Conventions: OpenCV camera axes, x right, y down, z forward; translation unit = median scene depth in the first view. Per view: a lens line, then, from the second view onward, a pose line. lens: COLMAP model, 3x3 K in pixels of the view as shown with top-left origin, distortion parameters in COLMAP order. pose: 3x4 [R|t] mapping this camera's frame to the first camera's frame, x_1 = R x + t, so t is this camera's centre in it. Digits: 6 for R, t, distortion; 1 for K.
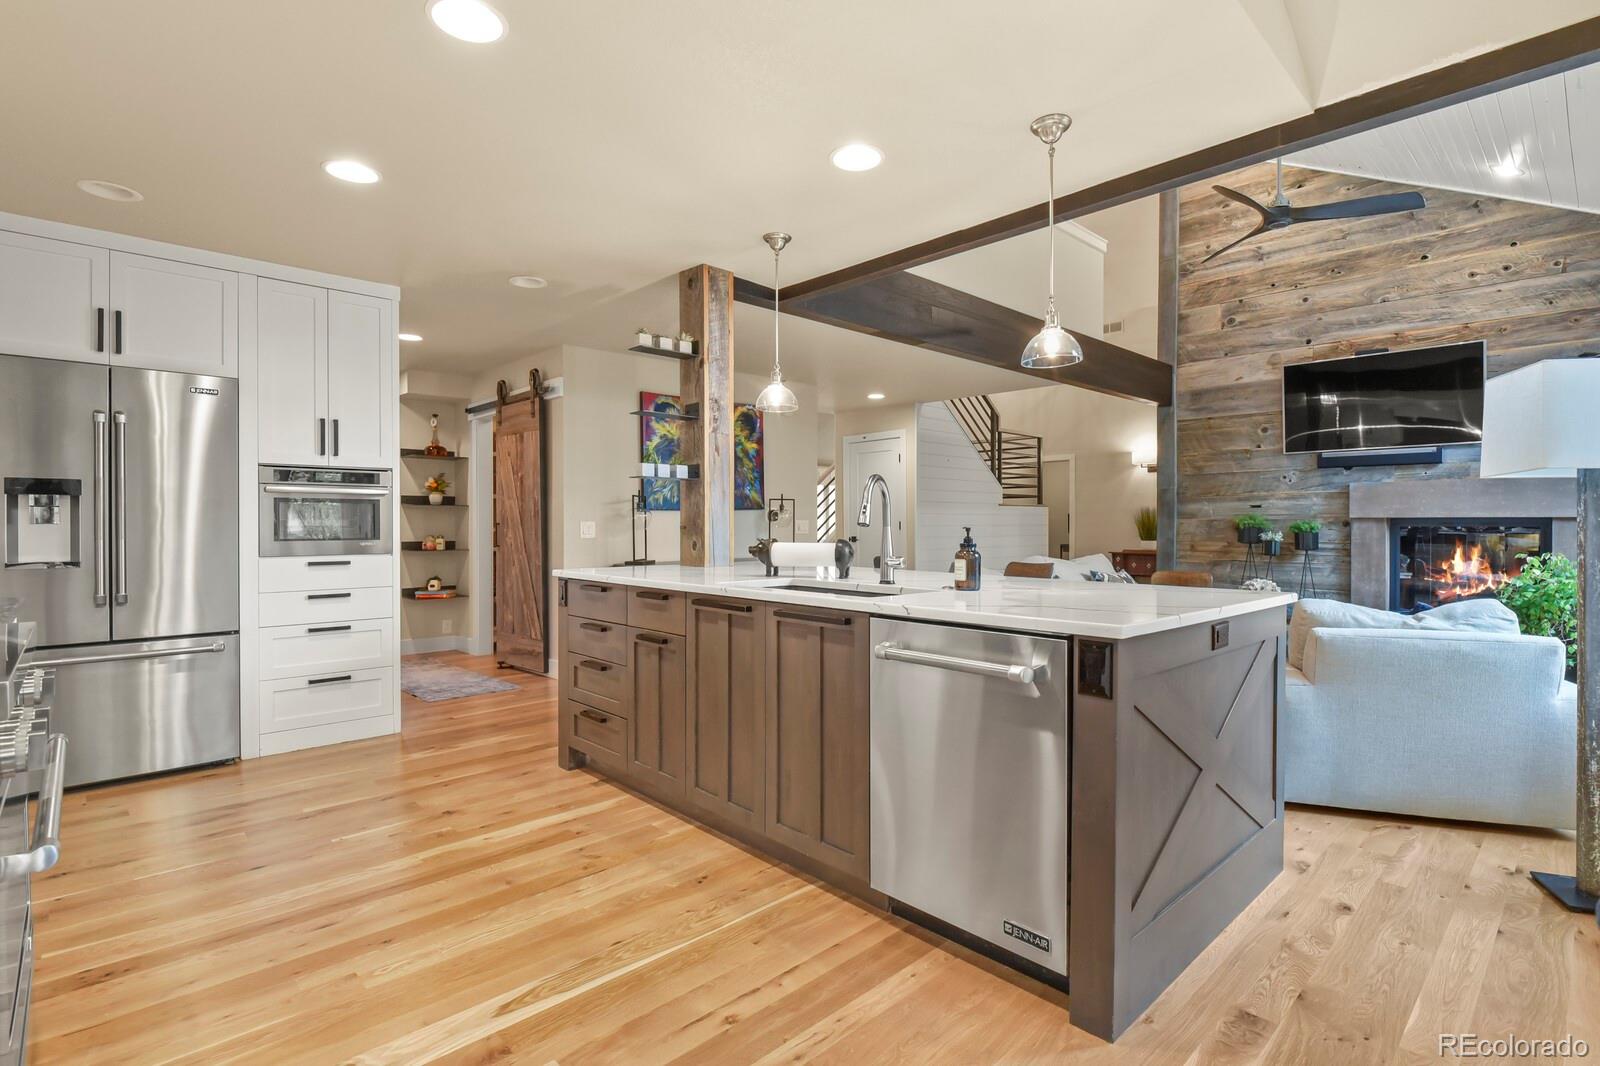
lens RADIAL K [[775.9, 0, 806.3], [0, 775.9, 526.4], [0, 0, 1]] dist [-0.002938, -0.006040]
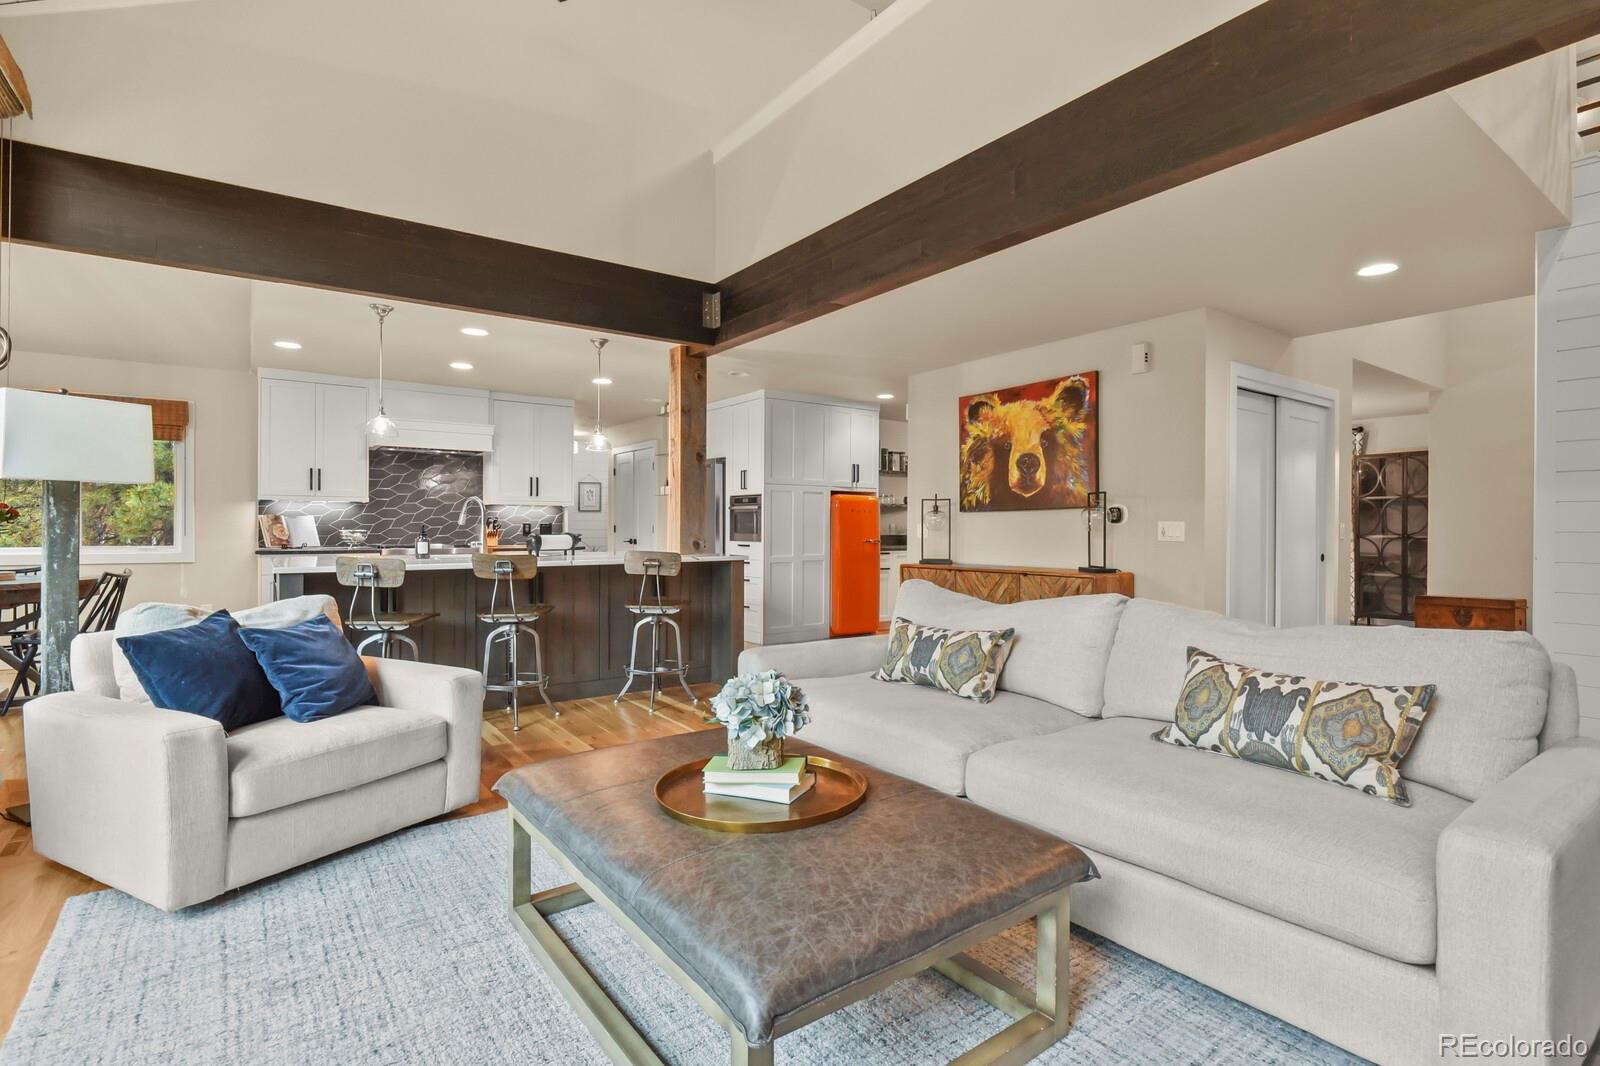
lens RADIAL K [[775.9, 0, 816.4], [0, 775.9, 531.9], [0, 0, 1]] dist [-0.002938, -0.006040]
pose [[-0.127453, 0.006471, -0.991824, 0.814267], [-0.006728, 0.999950, 0.007388, -0.001606], [0.991822, 0.007614, -0.127403, 0.919213]]
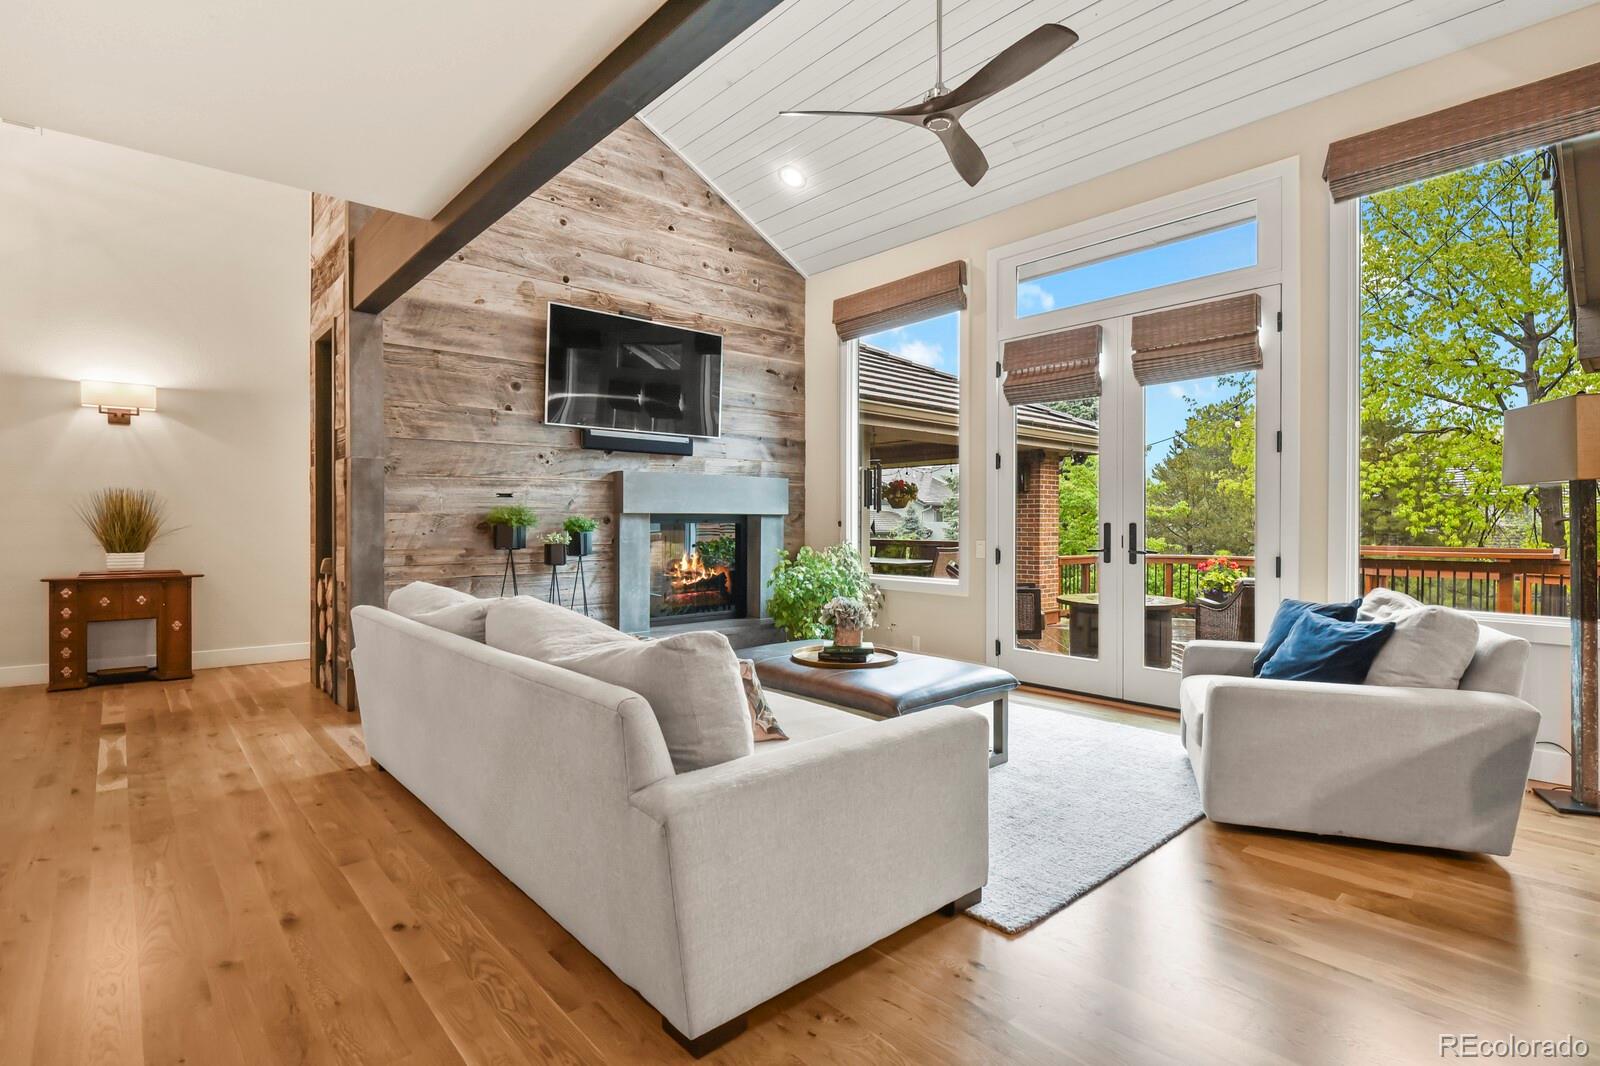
lens RADIAL K [[775.9, 0, 809.4], [0, 775.9, 528.2], [0, 0, 1]] dist [-0.002938, -0.006040]
pose [[0.030246, -0.010225, 0.999490, -0.120660], [0.003849, 0.999941, 0.010113, -0.002913], [-0.999535, 0.003541, 0.030284, 0.867569]]
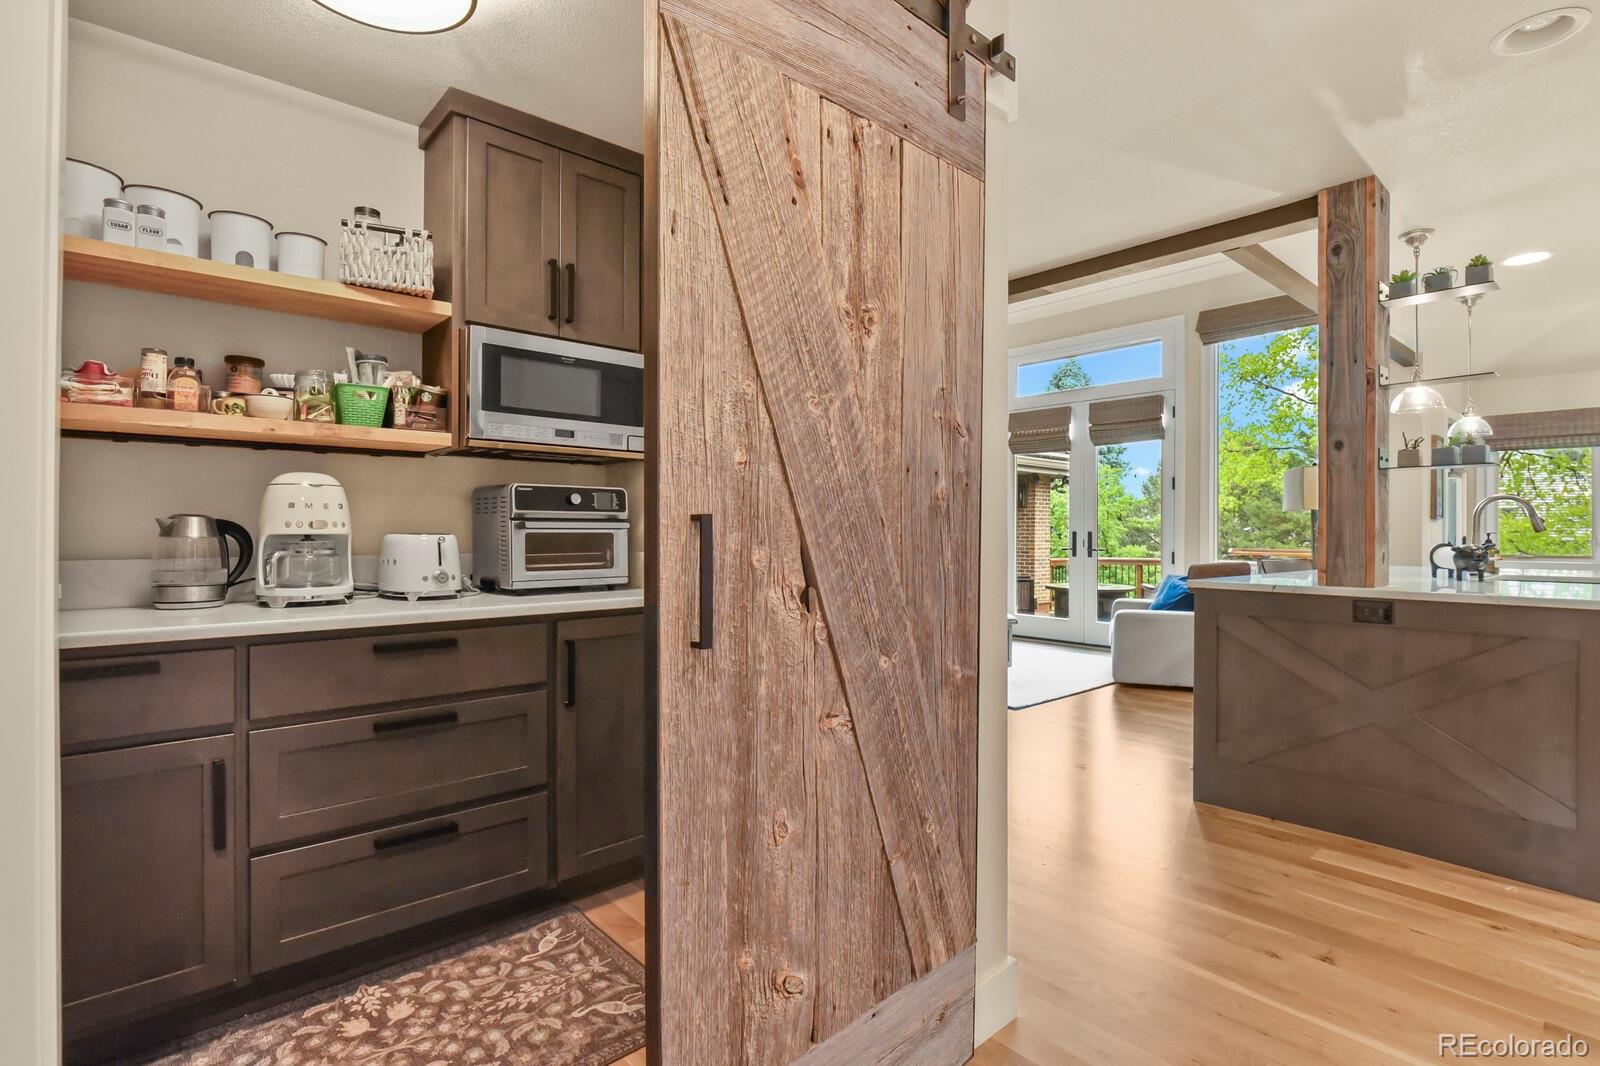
lens RADIAL K [[775.9, 0, 810.7], [0, 775.9, 527.3], [0, 0, 1]] dist [-0.002938, -0.006040]
pose [[0.027538, 0.002501, 0.999618, -0.576871], [-0.000474, 0.999997, -0.002489, -0.002486], [-0.999621, -0.000405, 0.027540, 0.976736]]
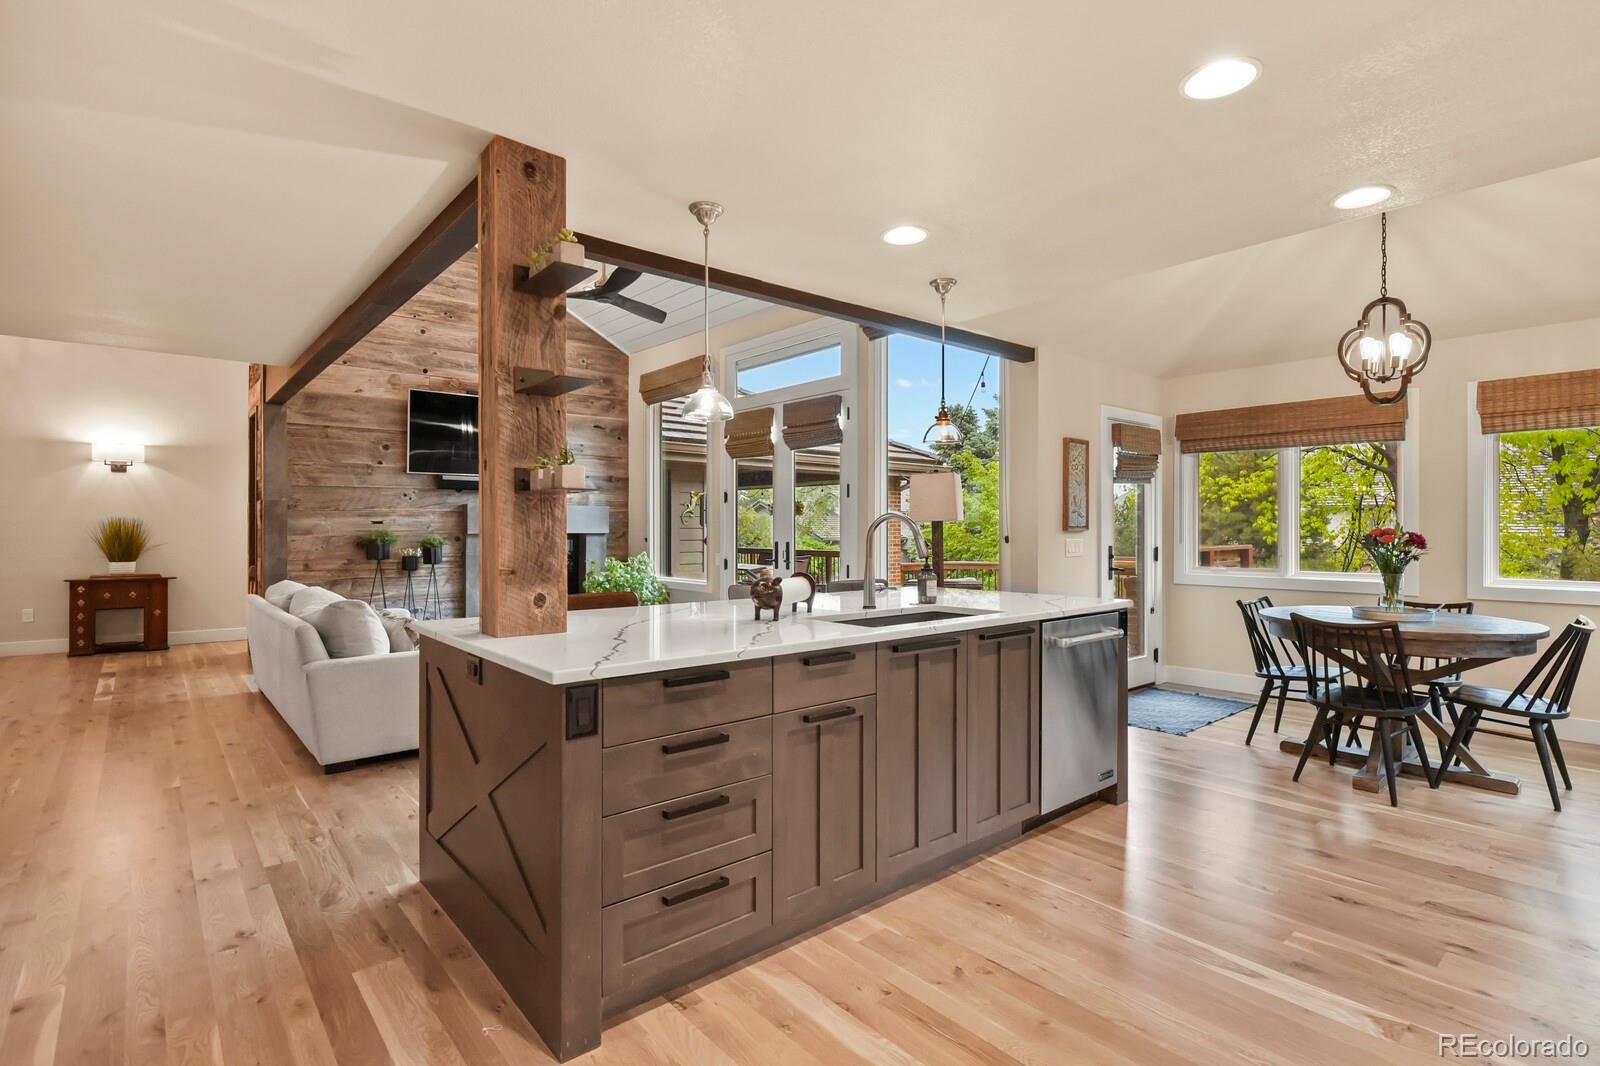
lens RADIAL K [[775.9, 0, 810.6], [0, 775.9, 528.4], [0, 0, 1]] dist [-0.002938, -0.006040]
pose [[0.046864, -0.002448, 0.998898, -0.479173], [0.005167, 0.999984, 0.002208, -0.021469], [-0.998888, 0.005058, 0.046876, 0.482723]]
